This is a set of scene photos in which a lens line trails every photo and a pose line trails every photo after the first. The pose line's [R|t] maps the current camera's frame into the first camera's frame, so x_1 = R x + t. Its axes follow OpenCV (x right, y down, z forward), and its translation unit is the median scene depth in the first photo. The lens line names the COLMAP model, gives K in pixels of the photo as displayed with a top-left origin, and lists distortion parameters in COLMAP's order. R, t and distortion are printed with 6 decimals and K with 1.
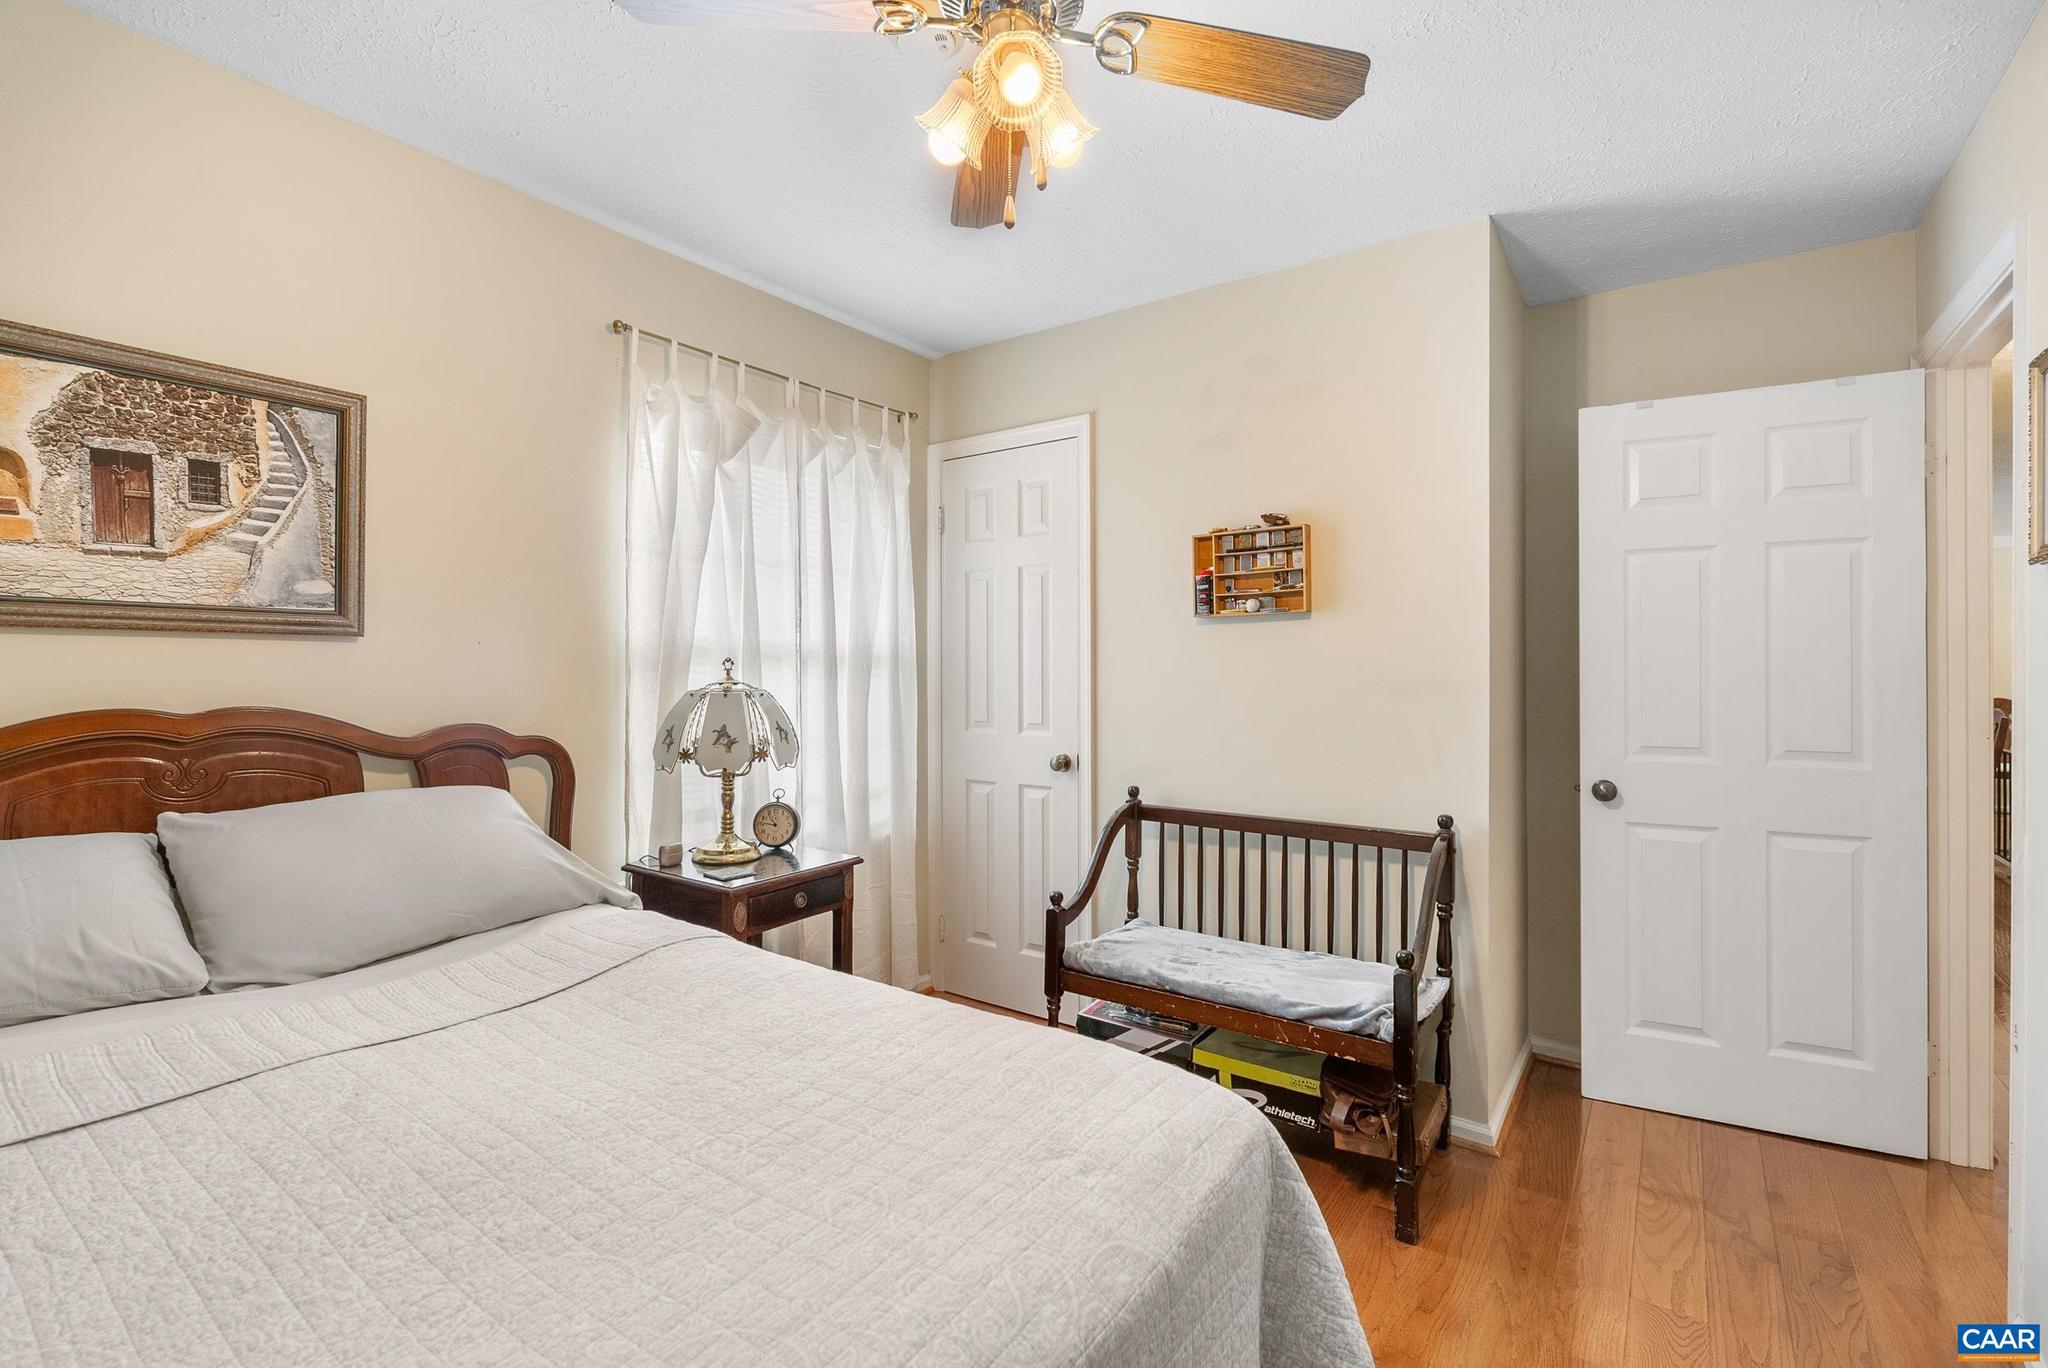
lens RADIAL K [[921.4, 0, 1024.3], [0, 921.4, 675.1], [0, 0, 1]] dist [-0.001651, -0.000604]
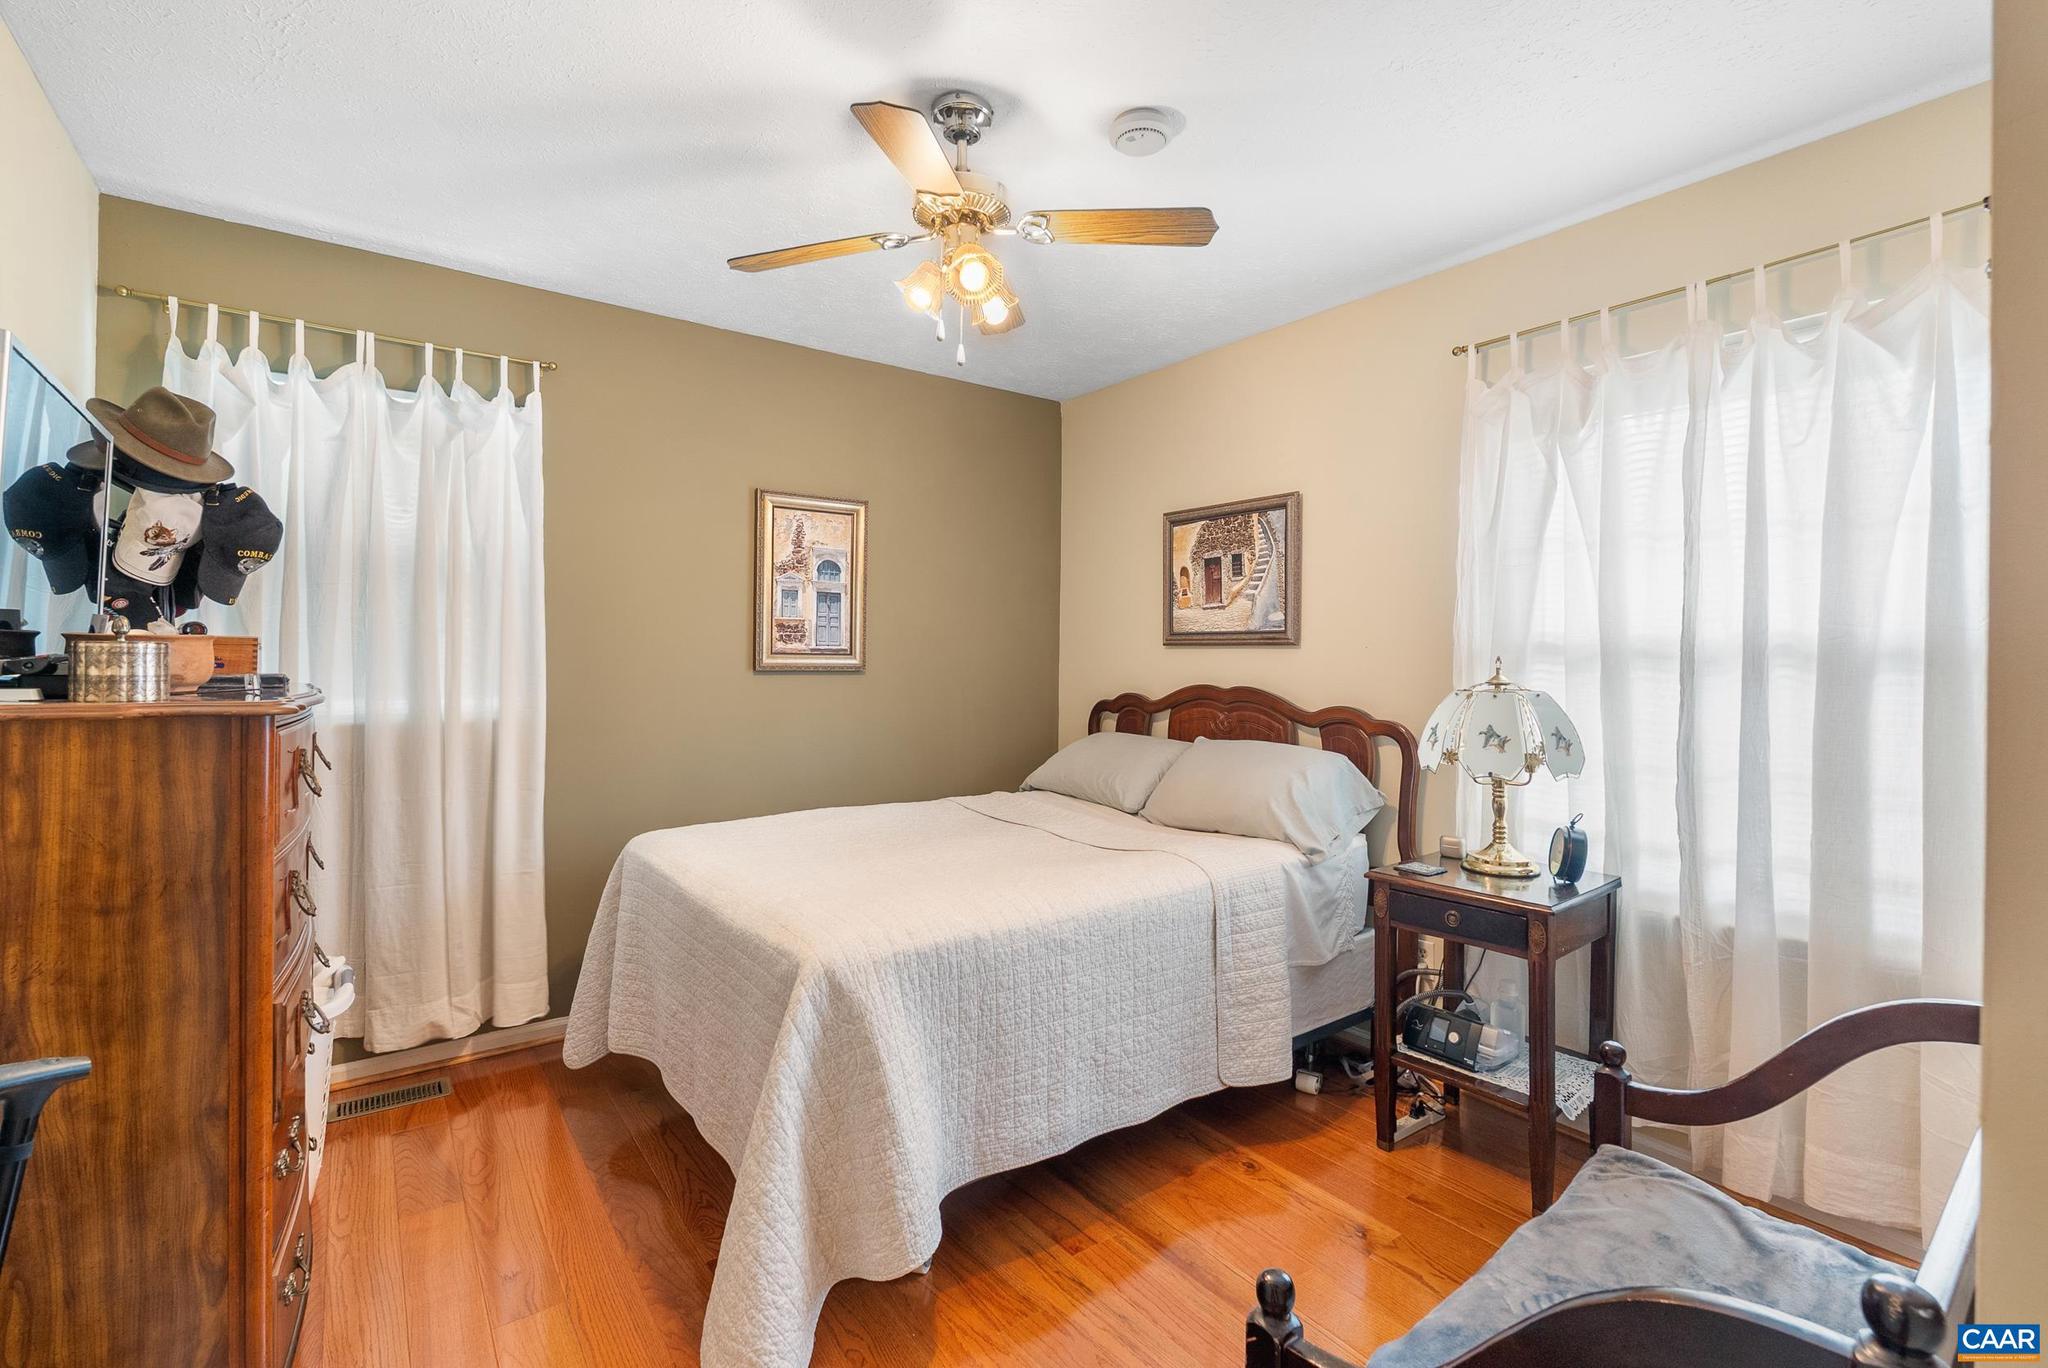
lens RADIAL K [[921.4, 0, 1023.4], [0, 921.4, 672.6], [0, 0, 1]] dist [-0.001651, -0.000604]
pose [[-0.299270, -0.003162, -0.954163, 0.974913], [-0.029636, 0.999543, 0.005983, 0.008760], [0.953708, 0.030068, -0.299227, 1.104375]]
